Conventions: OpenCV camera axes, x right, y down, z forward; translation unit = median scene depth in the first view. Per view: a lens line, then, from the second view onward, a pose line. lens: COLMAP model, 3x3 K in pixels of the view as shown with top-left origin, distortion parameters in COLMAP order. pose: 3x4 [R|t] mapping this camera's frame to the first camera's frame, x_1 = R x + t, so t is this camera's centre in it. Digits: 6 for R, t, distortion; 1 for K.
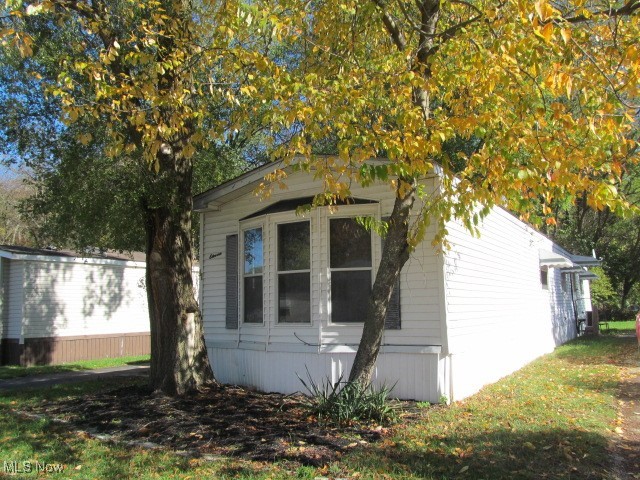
lens RADIAL K [[526.9, 0, 320.0], [0, 526.9, 240.0], [0, 0, 1]] dist [-0.064022, 0.019838]
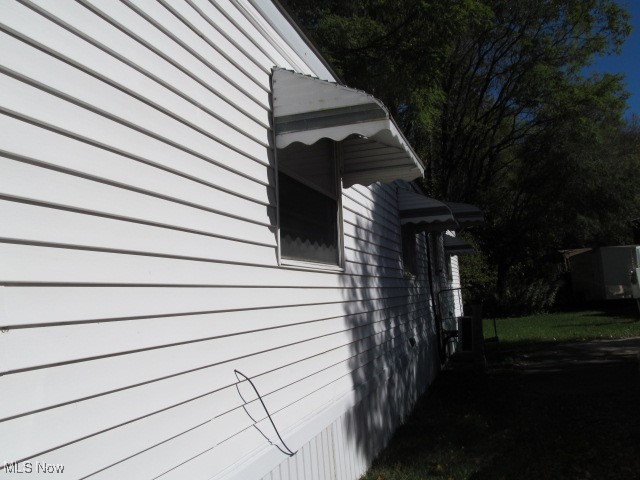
lens RADIAL K [[526.9, 0, 320.0], [0, 526.9, 240.0], [0, 0, 1]] dist [-0.064022, 0.019838]
pose [[0.972956, -0.000558, 0.230991, 0.277233], [-0.003575, 0.999841, 0.017476, 0.059359], [-0.230964, -0.017829, 0.972799, 0.558477]]
